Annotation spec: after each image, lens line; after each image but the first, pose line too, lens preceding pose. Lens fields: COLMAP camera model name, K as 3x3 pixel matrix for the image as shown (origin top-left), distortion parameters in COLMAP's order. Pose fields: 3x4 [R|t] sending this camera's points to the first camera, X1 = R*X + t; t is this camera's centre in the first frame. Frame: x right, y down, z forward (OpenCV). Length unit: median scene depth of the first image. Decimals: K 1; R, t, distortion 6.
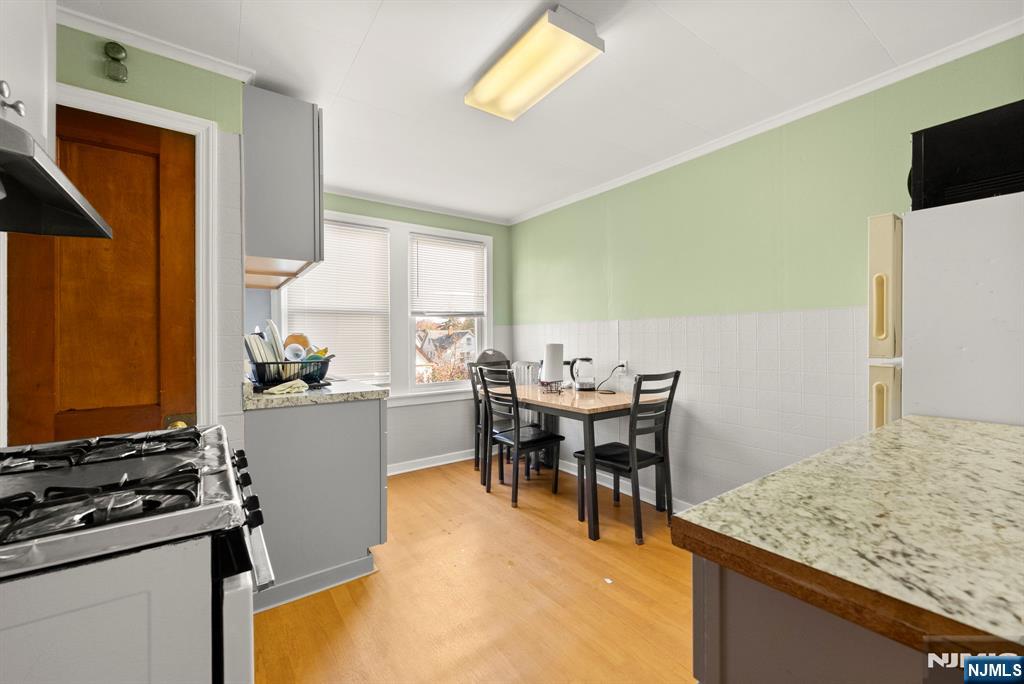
lens RADIAL K [[418.8, 0, 511.3], [0, 418.8, 339.8], [0, 0, 1]] dist [-0.000508, -0.000839]
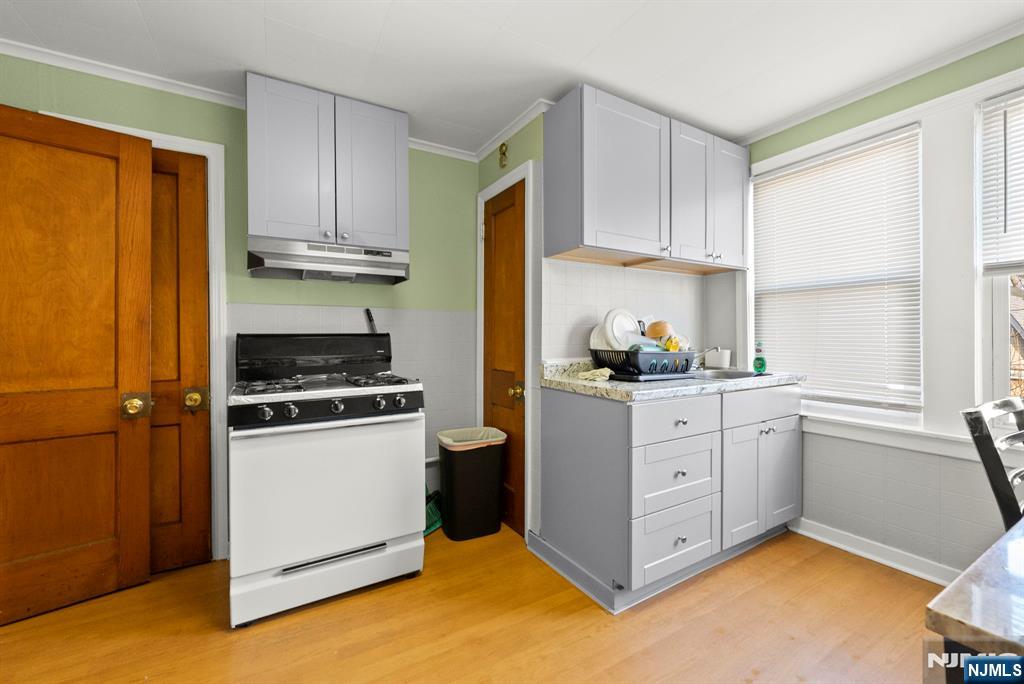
lens RADIAL K [[418.8, 0, 510.9], [0, 418.8, 340.3], [0, 0, 1]] dist [-0.000508, -0.000839]
pose [[-0.087292, 0.019172, -0.995998, 0.501896], [0.002510, 0.999816, 0.019026, 0.009566], [0.996180, -0.000839, -0.087324, 0.883085]]
